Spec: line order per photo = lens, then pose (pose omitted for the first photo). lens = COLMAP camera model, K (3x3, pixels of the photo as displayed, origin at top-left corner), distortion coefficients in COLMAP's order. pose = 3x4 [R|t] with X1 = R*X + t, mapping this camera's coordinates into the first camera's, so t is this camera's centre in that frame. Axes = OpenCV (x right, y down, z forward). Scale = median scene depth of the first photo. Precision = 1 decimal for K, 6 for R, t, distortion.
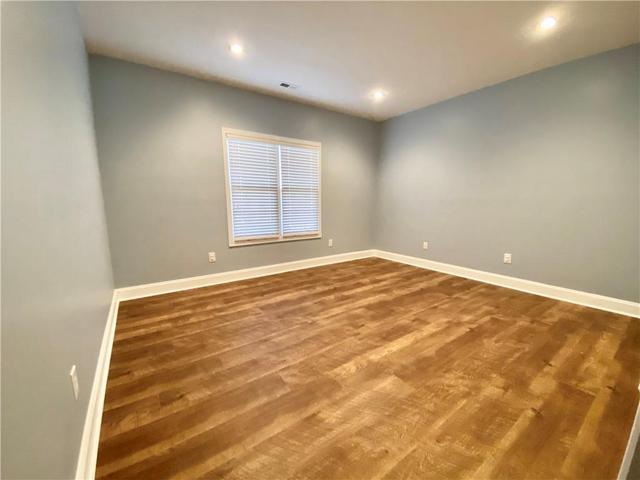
lens RADIAL K [[262.5, 0, 317.2], [0, 262.5, 239.6], [0, 0, 1]] dist [-0.001070, -0.003569]
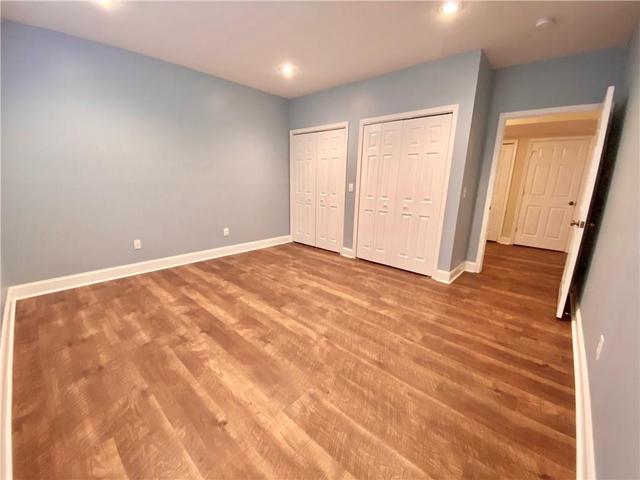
lens RADIAL K [[262.5, 0, 316.7], [0, 262.5, 240.3], [0, 0, 1]] dist [-0.001070, -0.003569]
pose [[-0.227451, -0.234904, 0.945032, -0.748389], [0.128555, 0.954732, 0.268255, -0.227115], [-0.965267, 0.182504, -0.186957, 1.105195]]
